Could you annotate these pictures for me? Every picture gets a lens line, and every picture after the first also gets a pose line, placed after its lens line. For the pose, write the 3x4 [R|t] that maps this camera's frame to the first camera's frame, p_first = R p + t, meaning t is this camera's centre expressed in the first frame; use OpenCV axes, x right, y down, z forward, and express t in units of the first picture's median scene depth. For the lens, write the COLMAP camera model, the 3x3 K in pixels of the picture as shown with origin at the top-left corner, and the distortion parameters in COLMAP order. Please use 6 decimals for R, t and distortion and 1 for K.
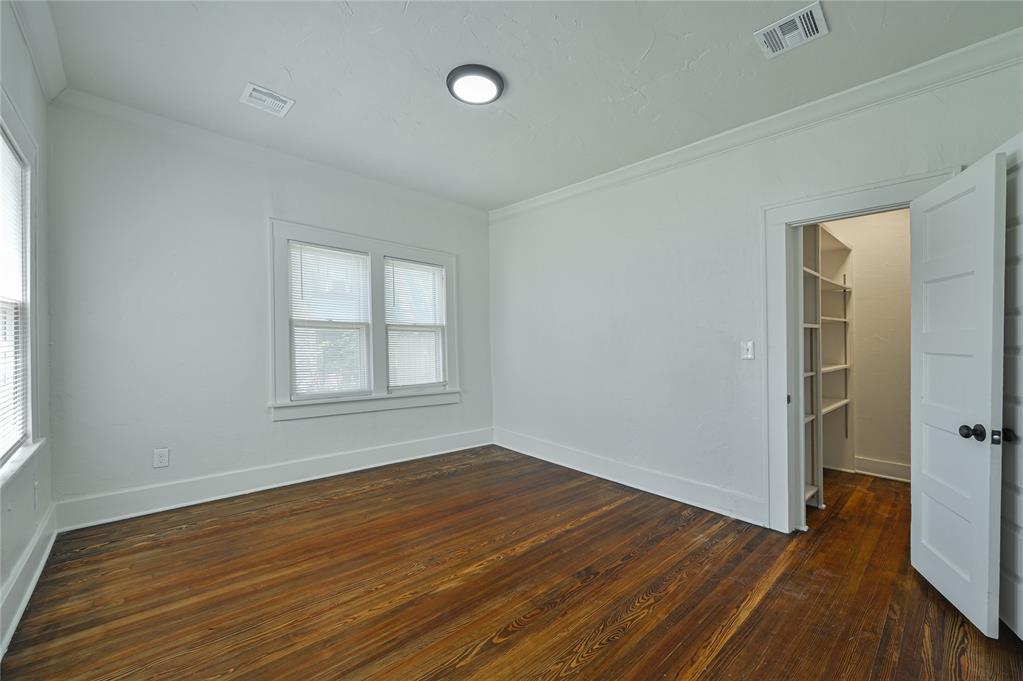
lens RADIAL K [[407.4, 0, 513.4], [0, 407.4, 345.3], [0, 0, 1]] dist [0.000014, 0.000384]
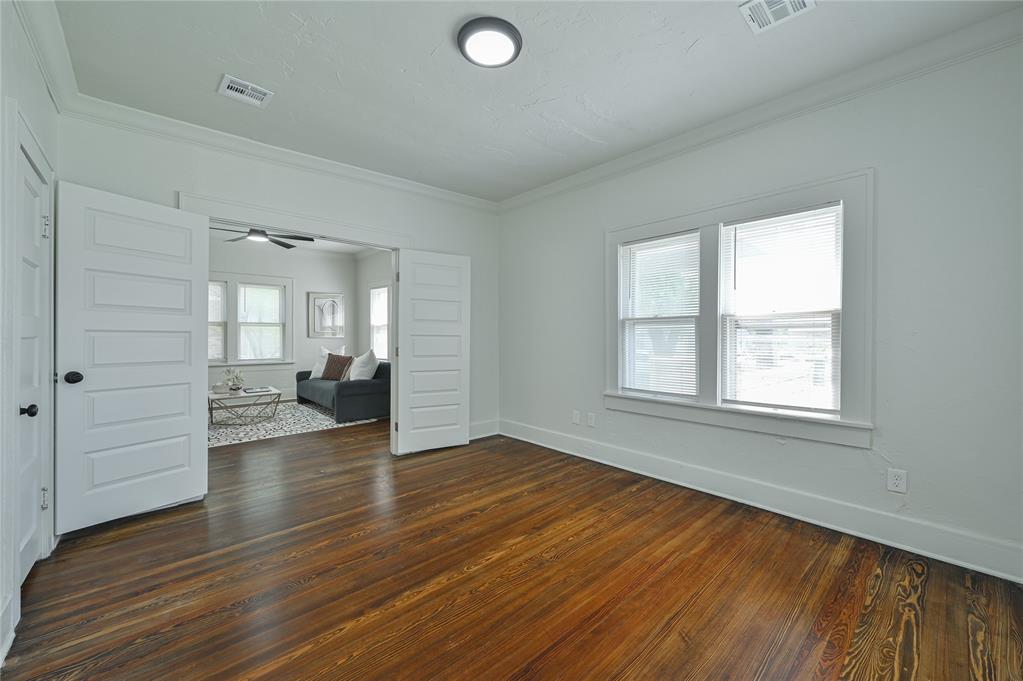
lens RADIAL K [[407.4, 0, 512.2], [0, 407.4, 336.7], [0, 0, 1]] dist [0.000014, 0.000384]
pose [[-0.999780, -0.015328, 0.014326, -0.126117], [-0.015181, 0.999832, 0.010320, -0.009955], [-0.014482, 0.010100, -0.999844, 1.728189]]
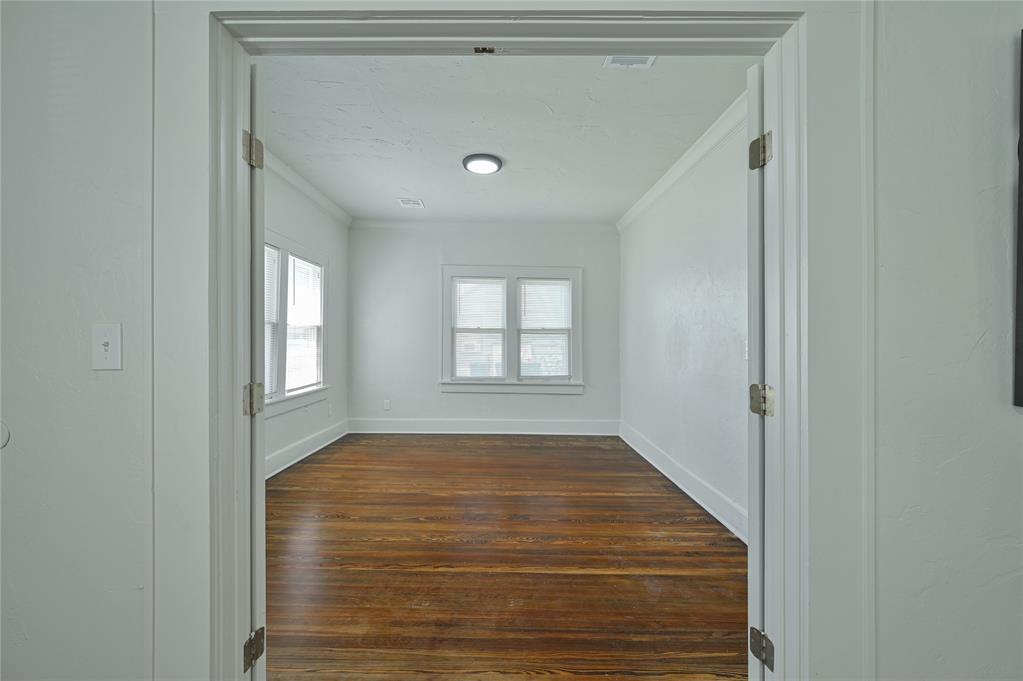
lens RADIAL K [[407.4, 0, 513.3], [0, 407.4, 342.1], [0, 0, 1]] dist [0.000014, 0.000384]
pose [[0.745823, -0.003568, -0.666135, 0.886457], [-0.004026, 0.999943, -0.009864, 0.007504], [0.666132, 0.010038, 0.745766, -0.004346]]
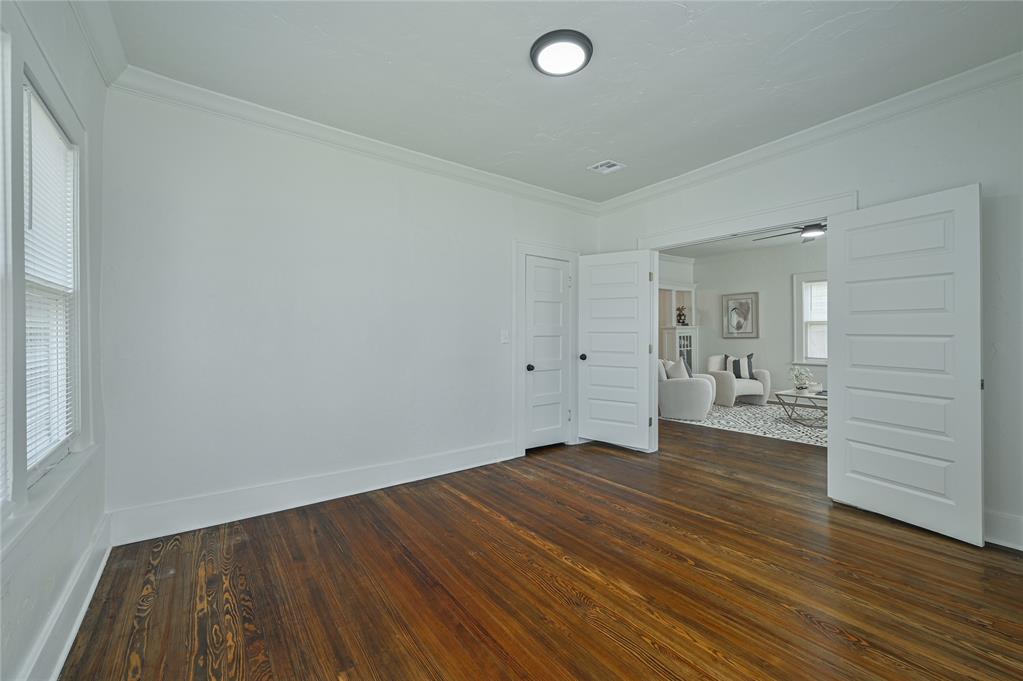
lens RADIAL K [[407.4, 0, 514.2], [0, 407.4, 323.2], [0, 0, 1]] dist [0.000014, 0.000384]
pose [[0.105324, 0.012224, 0.994363, -0.908750], [0.008605, 0.999876, -0.013203, -0.016673], [-0.994401, 0.009947, 0.105206, 0.920890]]
